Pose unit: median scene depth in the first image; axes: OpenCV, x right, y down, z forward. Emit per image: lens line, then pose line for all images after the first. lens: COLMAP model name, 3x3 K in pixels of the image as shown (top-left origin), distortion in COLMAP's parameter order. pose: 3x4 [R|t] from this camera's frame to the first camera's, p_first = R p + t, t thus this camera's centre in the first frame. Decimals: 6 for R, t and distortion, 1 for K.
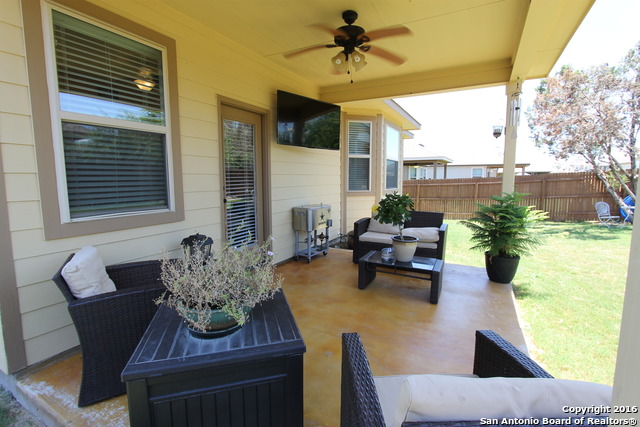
lens RADIAL K [[298.5, 0, 323.4], [0, 298.5, 208.5], [0, 0, 1]] dist [-0.017951, 0.001109]
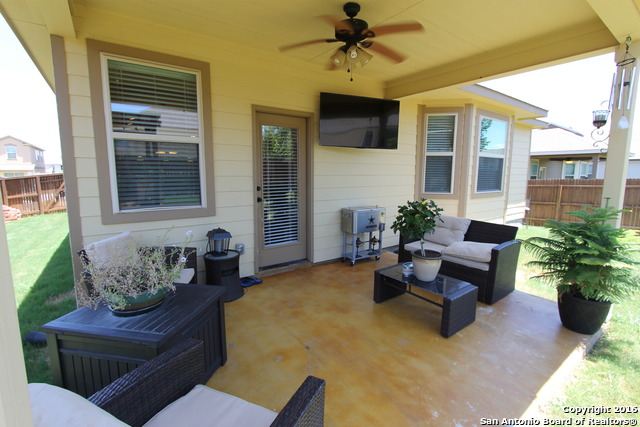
lens RADIAL K [[298.5, 0, 323.4], [0, 298.5, 208.5], [0, 0, 1]] dist [-0.017951, 0.001109]
pose [[0.901012, 0.059622, -0.429677, 0.330043], [-0.052220, 0.998214, 0.029009, -0.035167], [0.430639, -0.003700, 0.902516, 0.091291]]
